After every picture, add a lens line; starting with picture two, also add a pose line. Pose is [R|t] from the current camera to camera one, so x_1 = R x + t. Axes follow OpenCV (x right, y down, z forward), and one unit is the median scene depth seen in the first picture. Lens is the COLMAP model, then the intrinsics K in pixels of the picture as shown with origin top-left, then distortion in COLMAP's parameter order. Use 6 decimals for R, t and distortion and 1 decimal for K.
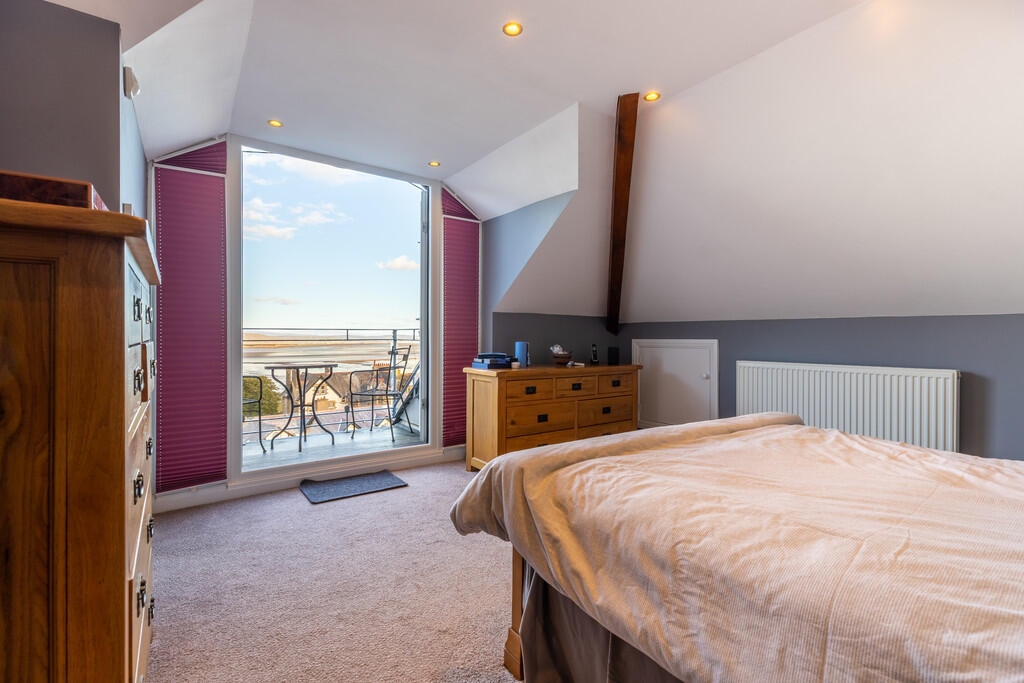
lens RADIAL K [[471.3, 0, 509.6], [0, 471.3, 340.7], [0, 0, 1]] dist [0.001524, 0.000451]
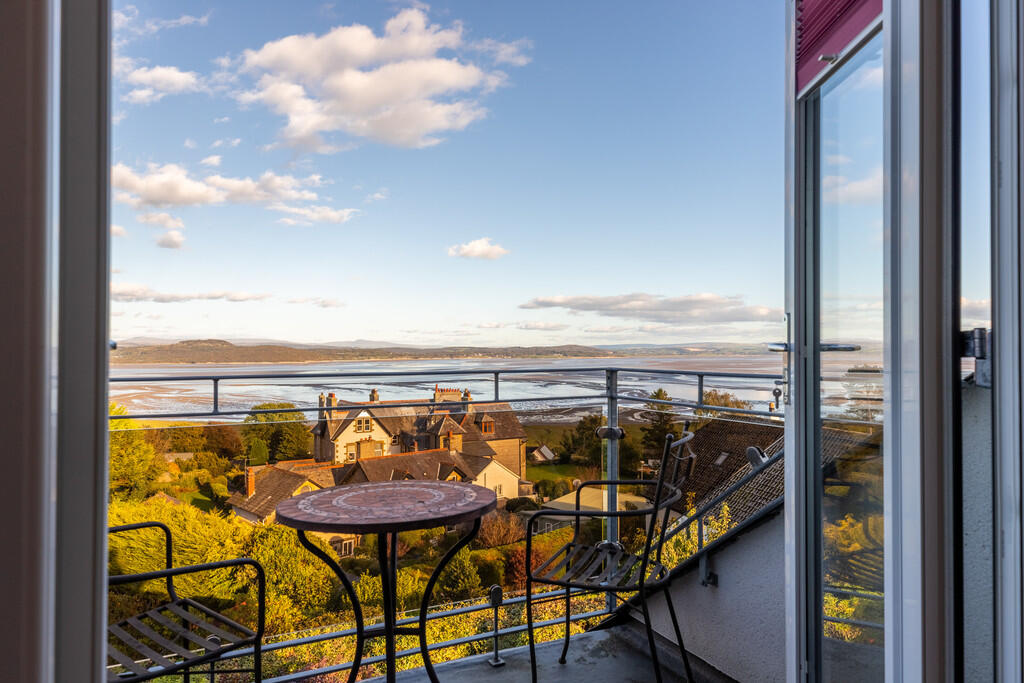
lens RADIAL K [[677.3, 0, 521.0], [0, 677.3, 334.0], [0, 0, 1]] dist [0.007634, -0.000306]
pose [[0.987981, 0.002430, -0.154557, -0.074796], [-0.008086, 0.999320, -0.035974, -0.010391], [0.154364, 0.036791, 0.987329, 0.147996]]
